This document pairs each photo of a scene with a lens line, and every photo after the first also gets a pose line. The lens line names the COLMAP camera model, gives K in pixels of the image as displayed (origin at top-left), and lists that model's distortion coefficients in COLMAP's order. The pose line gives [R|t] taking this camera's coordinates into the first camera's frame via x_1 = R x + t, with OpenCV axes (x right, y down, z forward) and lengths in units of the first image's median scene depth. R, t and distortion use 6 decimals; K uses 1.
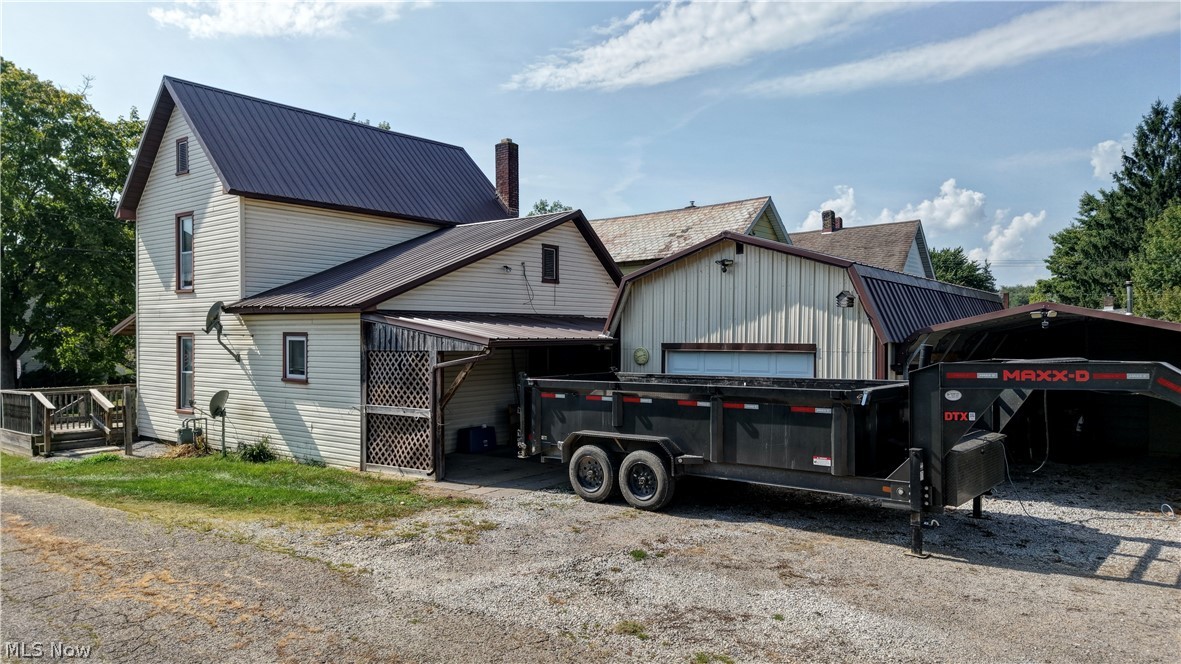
lens RADIAL K [[789.4, 0, 590.5], [0, 789.4, 332.0], [0, 0, 1]] dist [0.002291, -0.000136]
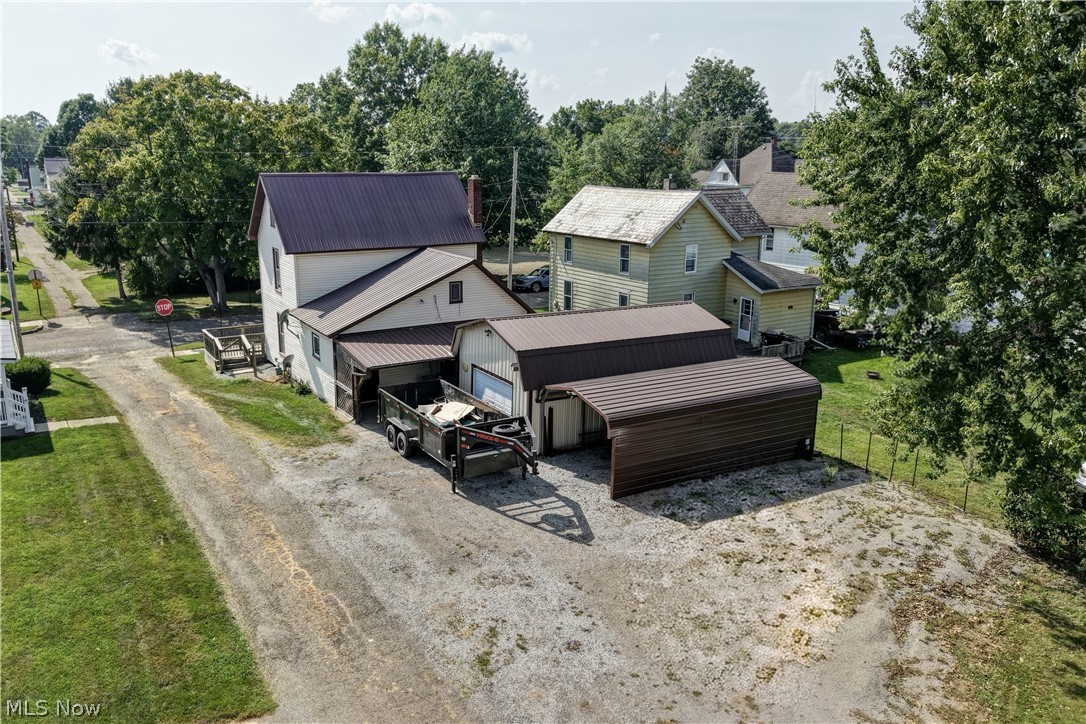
lens RADIAL K [[917.6, 0, 559.6], [0, 917.6, 360.4], [0, 0, 1]] dist [0.034379, -0.062499]
pose [[0.942854, 0.095108, -0.319344, 1.006266], [-0.009965, 0.966018, 0.258282, -0.570701], [0.333057, -0.240340, 0.911762, -0.966538]]
